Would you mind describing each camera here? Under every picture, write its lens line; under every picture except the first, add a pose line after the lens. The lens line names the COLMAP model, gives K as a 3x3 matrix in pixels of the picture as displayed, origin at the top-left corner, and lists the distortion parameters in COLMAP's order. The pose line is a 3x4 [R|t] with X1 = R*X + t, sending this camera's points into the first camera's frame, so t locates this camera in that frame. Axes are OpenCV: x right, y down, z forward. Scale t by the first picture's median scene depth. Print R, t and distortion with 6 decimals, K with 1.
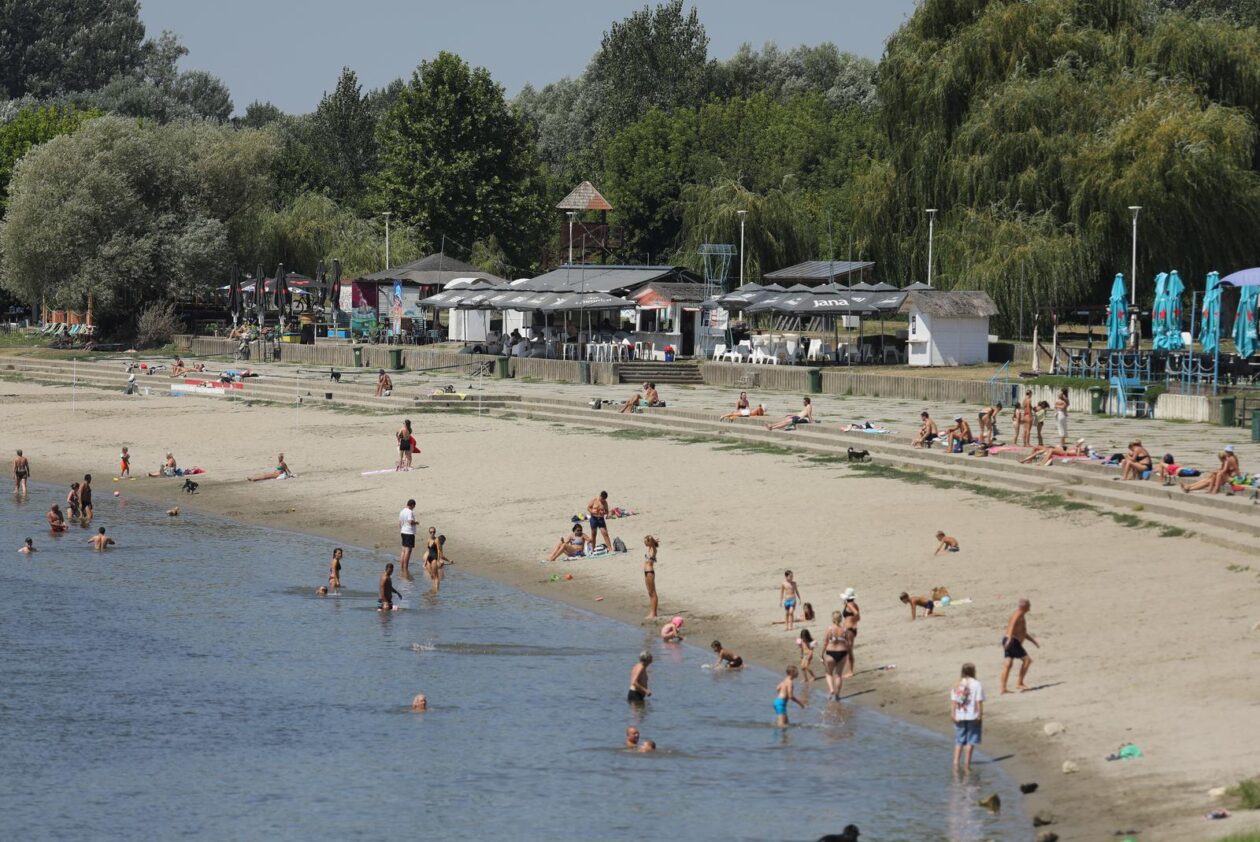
lens RADIAL K [[7089.6, 0, 630.3], [0, 7089.6, 420.9], [0, 0, 1]] dist [0.159728, 0.000000]
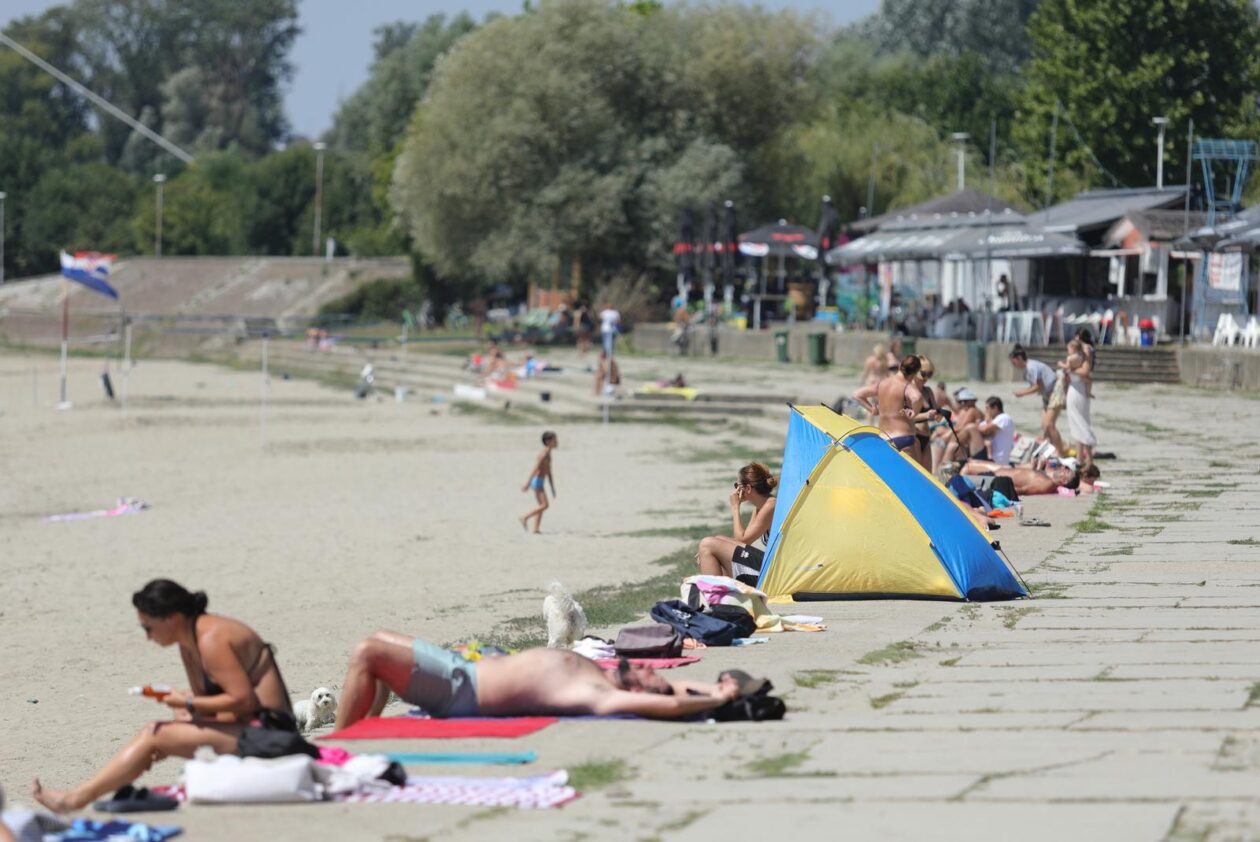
lens RADIAL K [[7089.6, 0, 629.4], [0, 7089.6, 421.3], [0, 0, 1]] dist [0.159728, 0.000000]
pose [[0.977378, 0.014260, -0.211021, 0.071364], [-0.016650, 0.999816, -0.009550, 0.003195], [0.210846, 0.012847, 0.977435, 0.360473]]
